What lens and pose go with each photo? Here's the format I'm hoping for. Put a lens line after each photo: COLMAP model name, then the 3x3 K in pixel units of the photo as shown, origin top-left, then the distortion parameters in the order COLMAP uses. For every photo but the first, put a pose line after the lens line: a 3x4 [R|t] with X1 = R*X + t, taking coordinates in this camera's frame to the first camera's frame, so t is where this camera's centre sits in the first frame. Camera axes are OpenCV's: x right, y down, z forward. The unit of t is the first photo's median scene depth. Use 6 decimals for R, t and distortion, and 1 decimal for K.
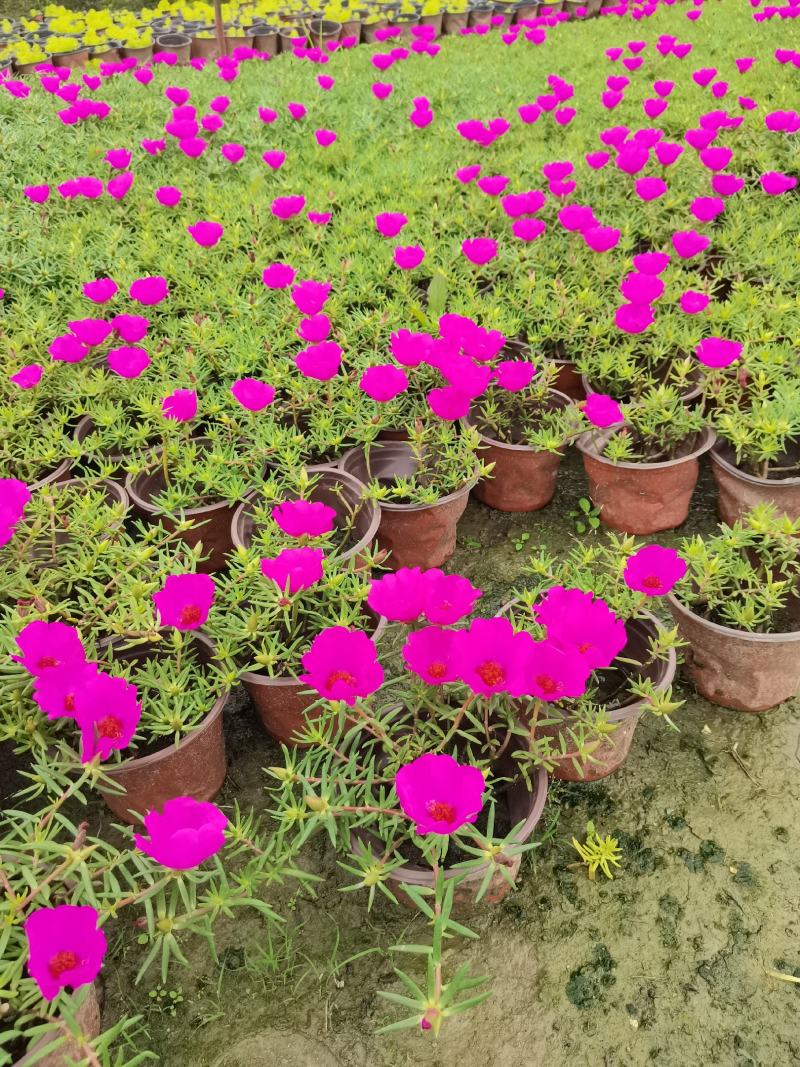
lens RADIAL K [[823.1, 0, 400.0], [0, 823.1, 533.5], [0, 0, 1]] dist [0.000144, -0.025049]
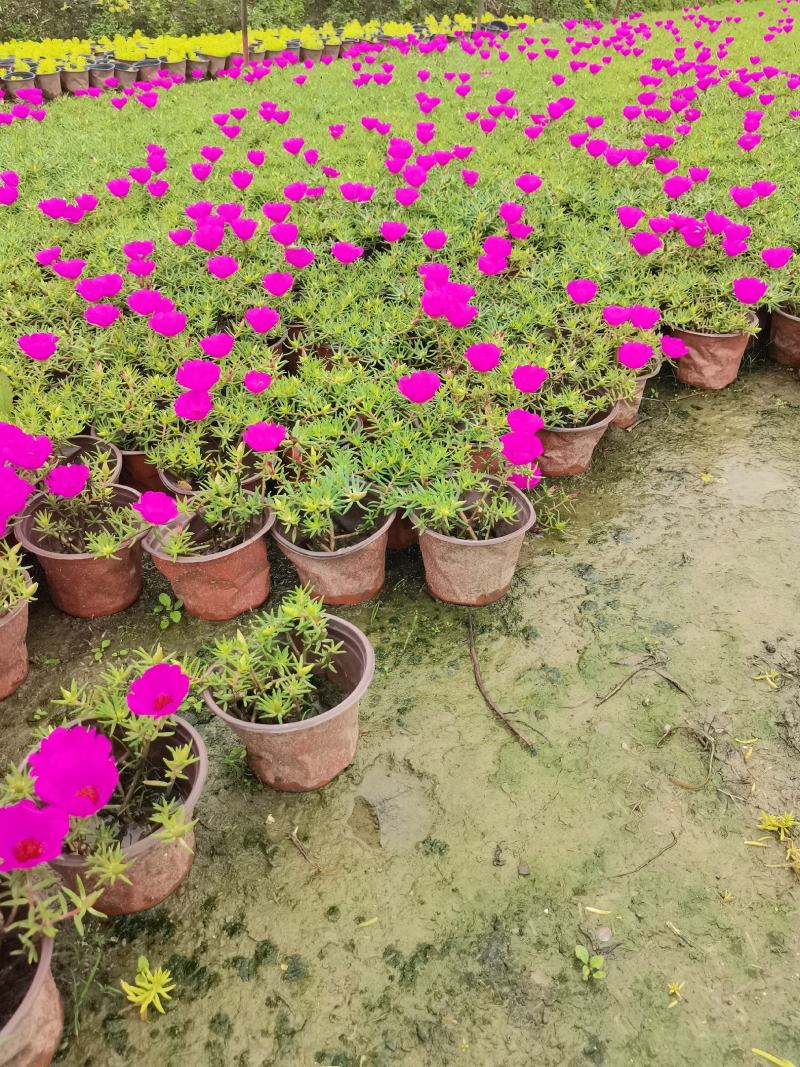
lens RADIAL K [[819.0, 0, 400.0], [0, 819.0, 533.5], [0, 0, 1]] dist [0.012208, -0.029793]
pose [[0.940903, -0.152805, 0.302244, 0.294318], [0.165072, 0.986163, -0.015309, -0.074548], [-0.295723, 0.064296, 0.953108, -0.041820]]
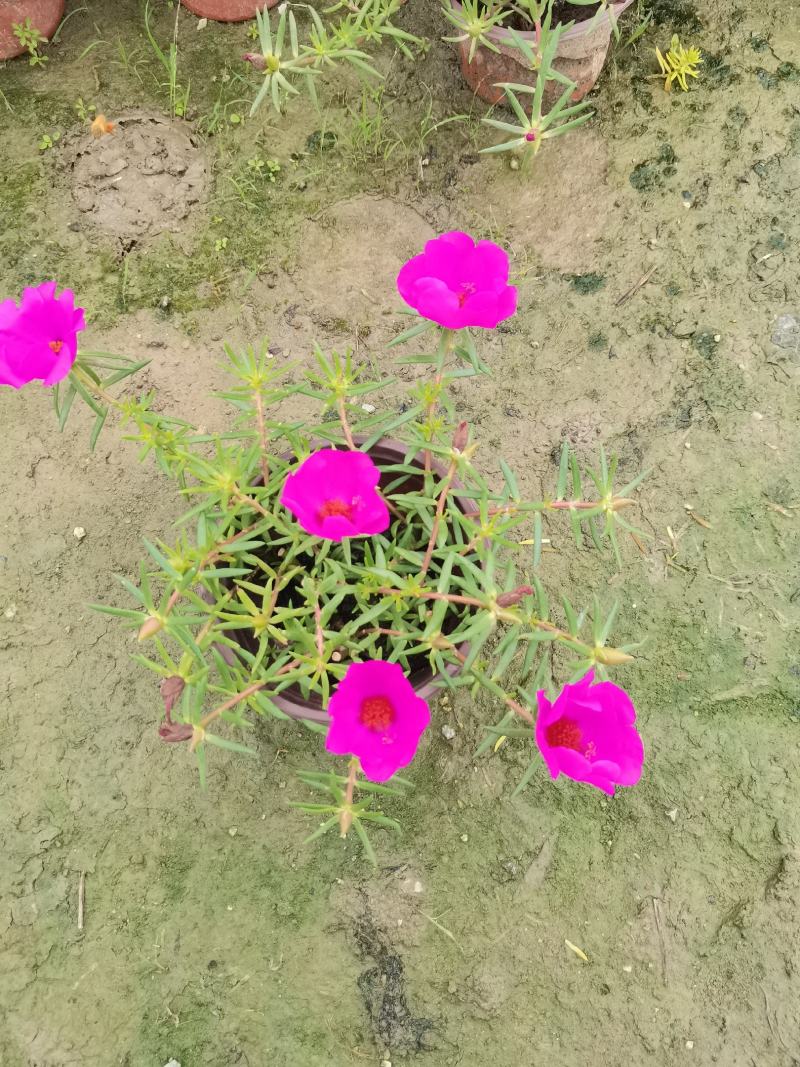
lens RADIAL K [[823.1, 0, 400.0], [0, 823.1, 533.5], [0, 0, 1]] dist [0.000144, -0.025049]
pose [[0.998481, 0.041833, 0.035849, -0.105920], [-0.055063, 0.779062, 0.624524, 0.216842], [-0.001803, -0.625549, 0.780183, -0.134235]]
